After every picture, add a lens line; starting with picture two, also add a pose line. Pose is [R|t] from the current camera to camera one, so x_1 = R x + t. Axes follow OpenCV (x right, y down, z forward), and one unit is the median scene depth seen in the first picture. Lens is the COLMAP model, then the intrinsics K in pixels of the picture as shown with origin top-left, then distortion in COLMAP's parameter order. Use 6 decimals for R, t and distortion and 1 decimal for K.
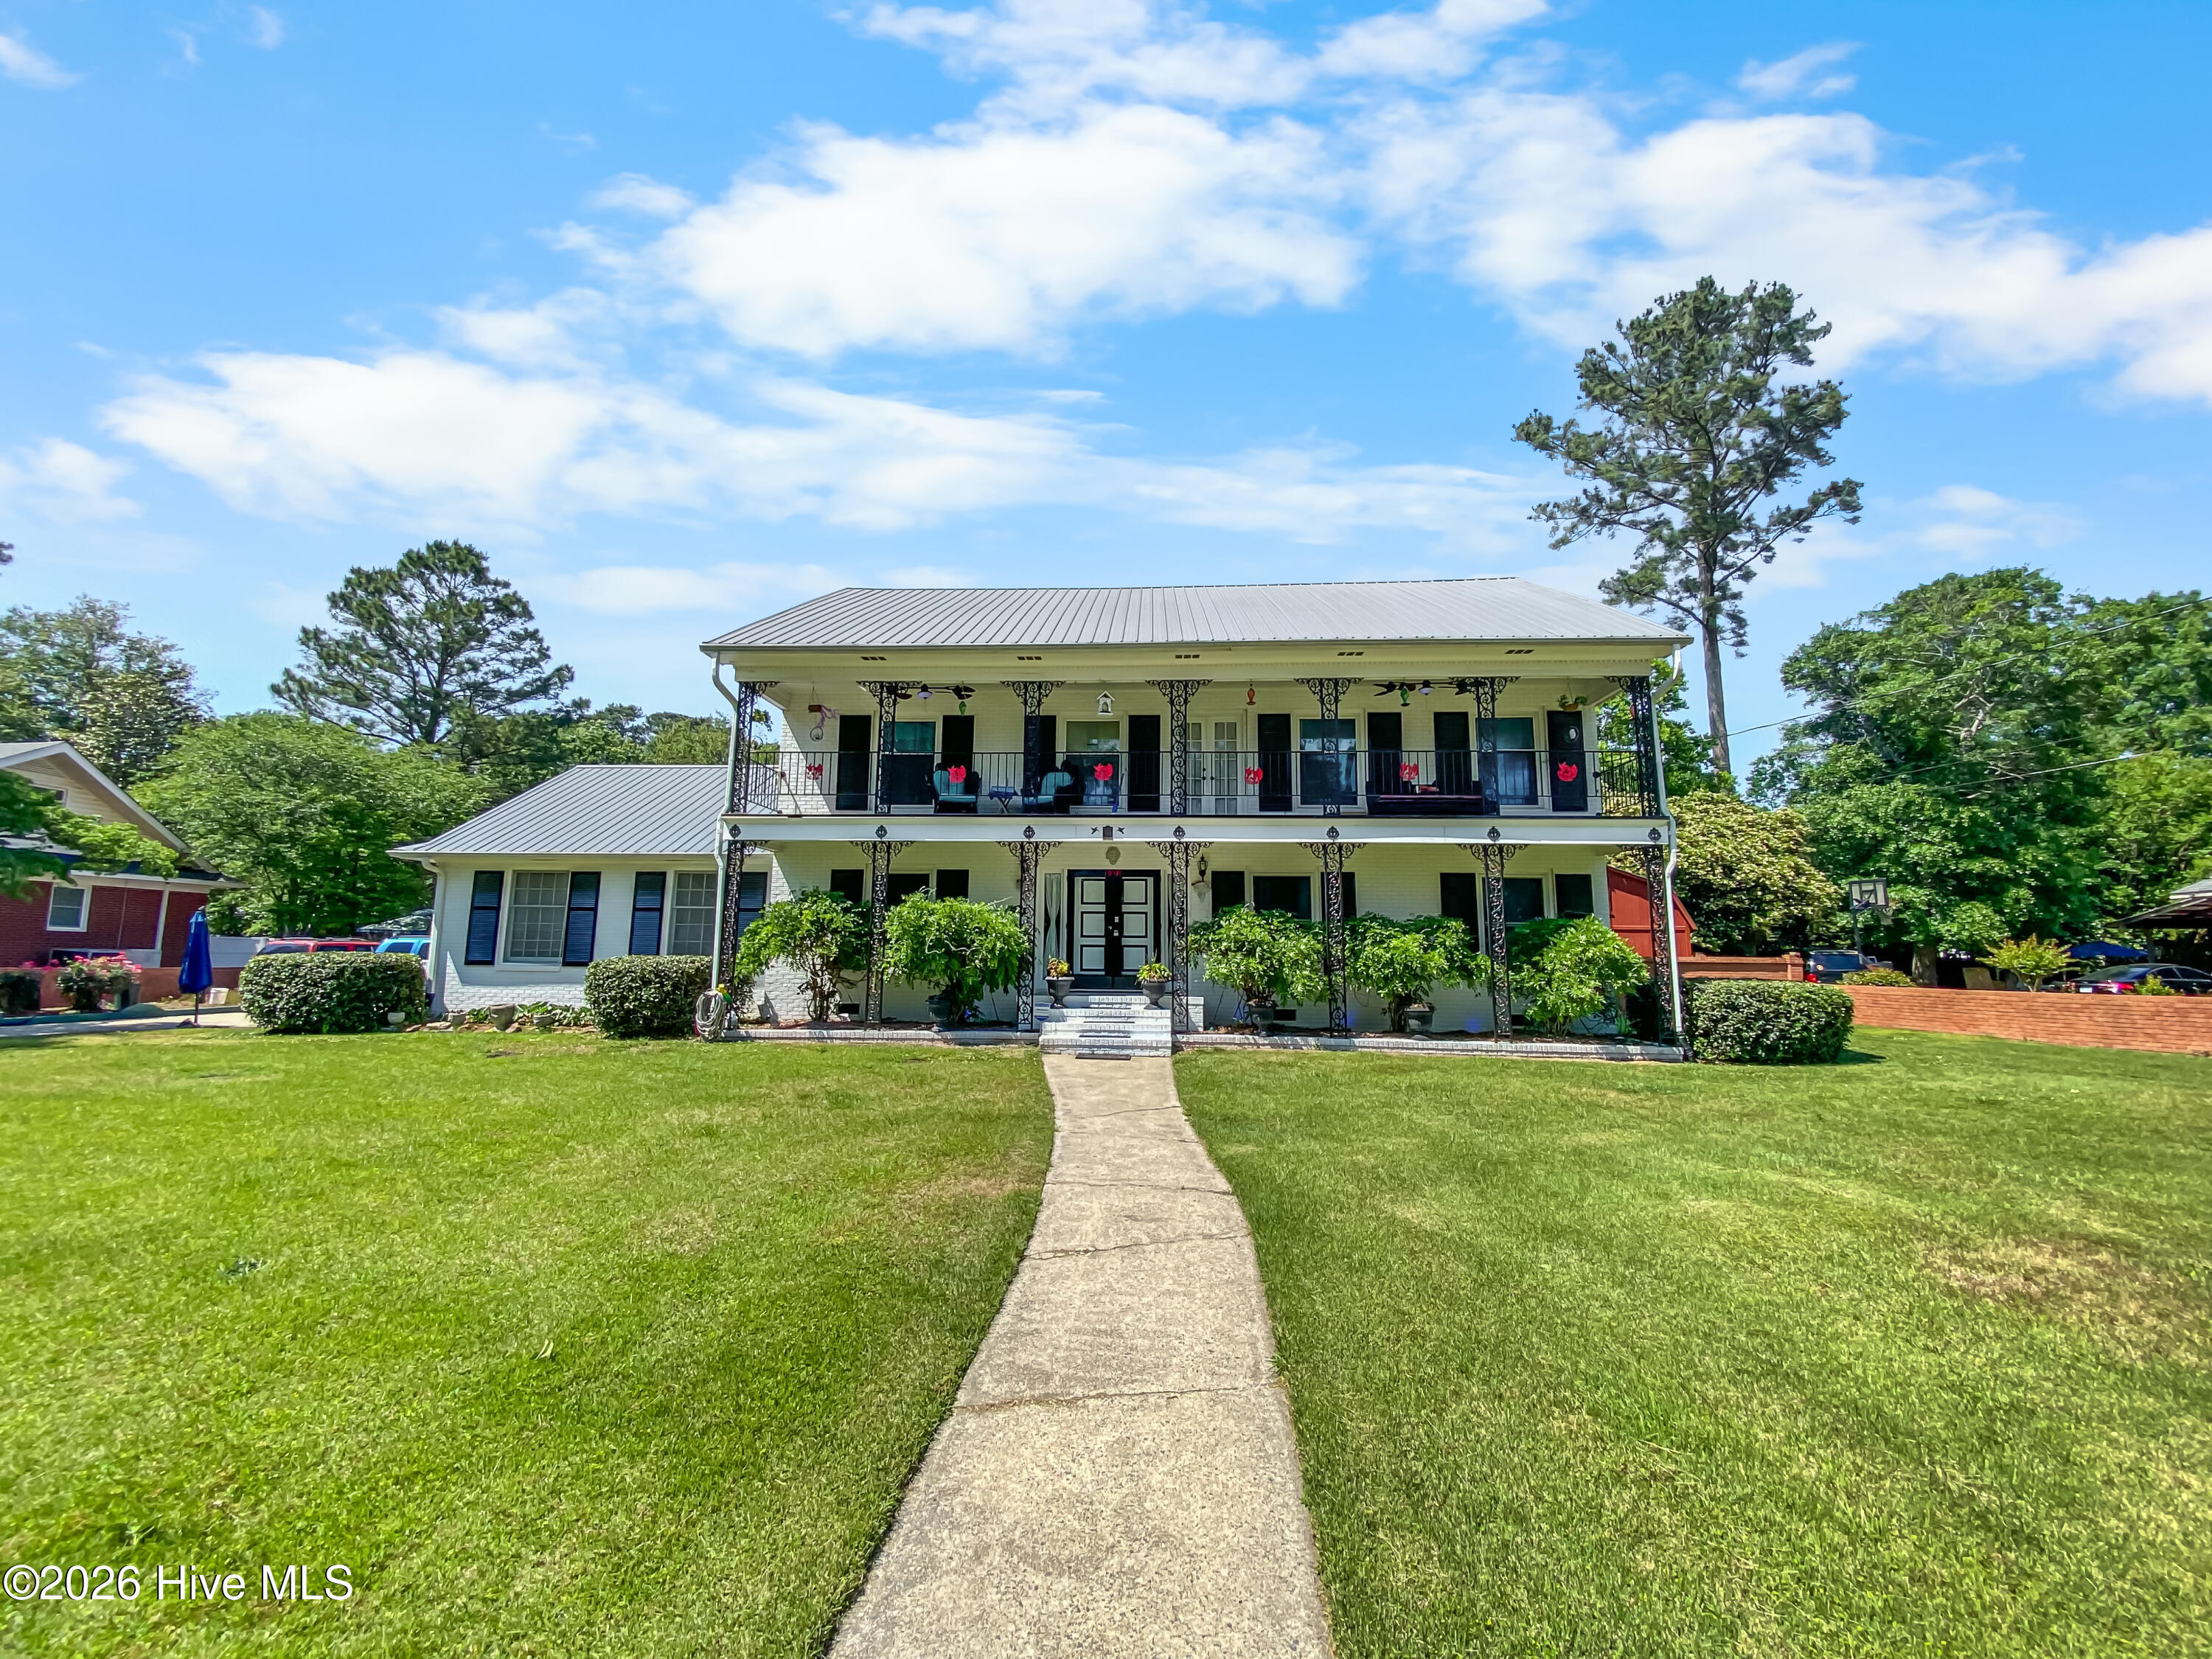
lens RADIAL K [[914.7, 0, 1122.1], [0, 914.7, 814.7], [0, 0, 1]] dist [0.007970, -0.007862]
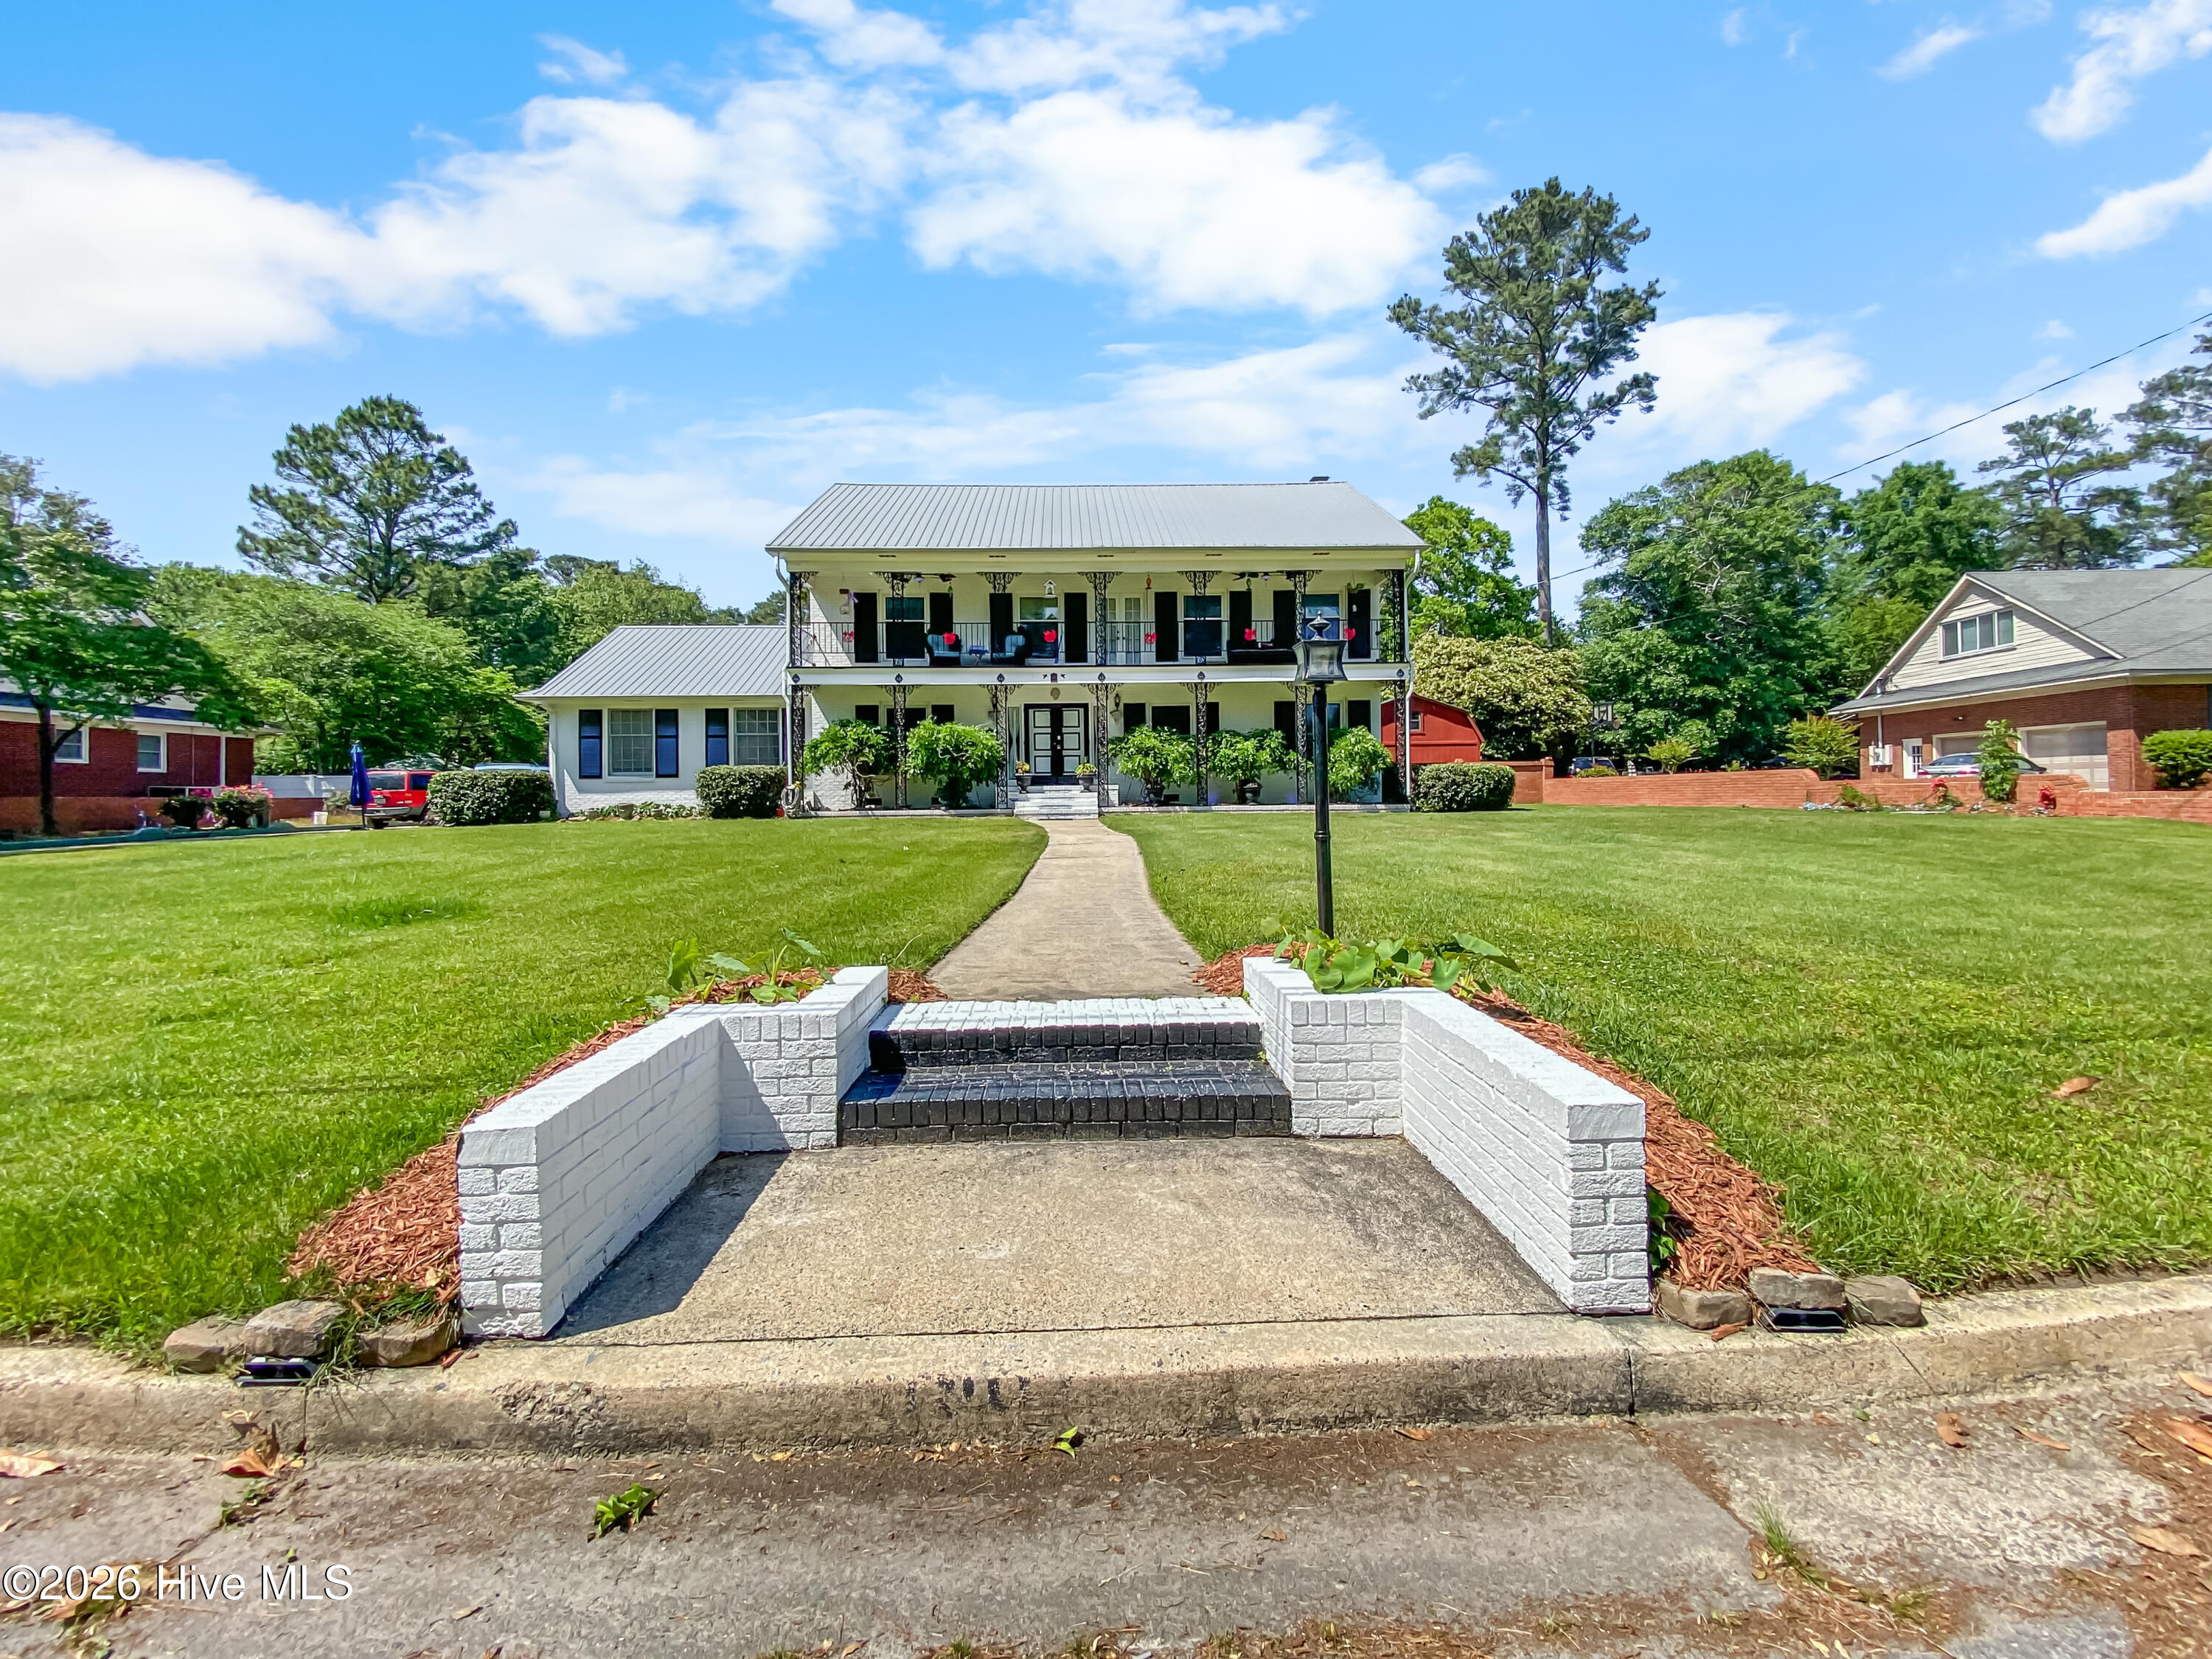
lens RADIAL K [[977.6, 0, 1121.7], [0, 977.6, 777.4], [0, 0, 1]] dist [0.005829, -0.007565]
pose [[0.995643, -0.021515, 0.090730, -0.046170], [0.009735, 0.991683, 0.128333, -0.019587], [-0.092737, -0.126891, 0.987572, -0.527641]]
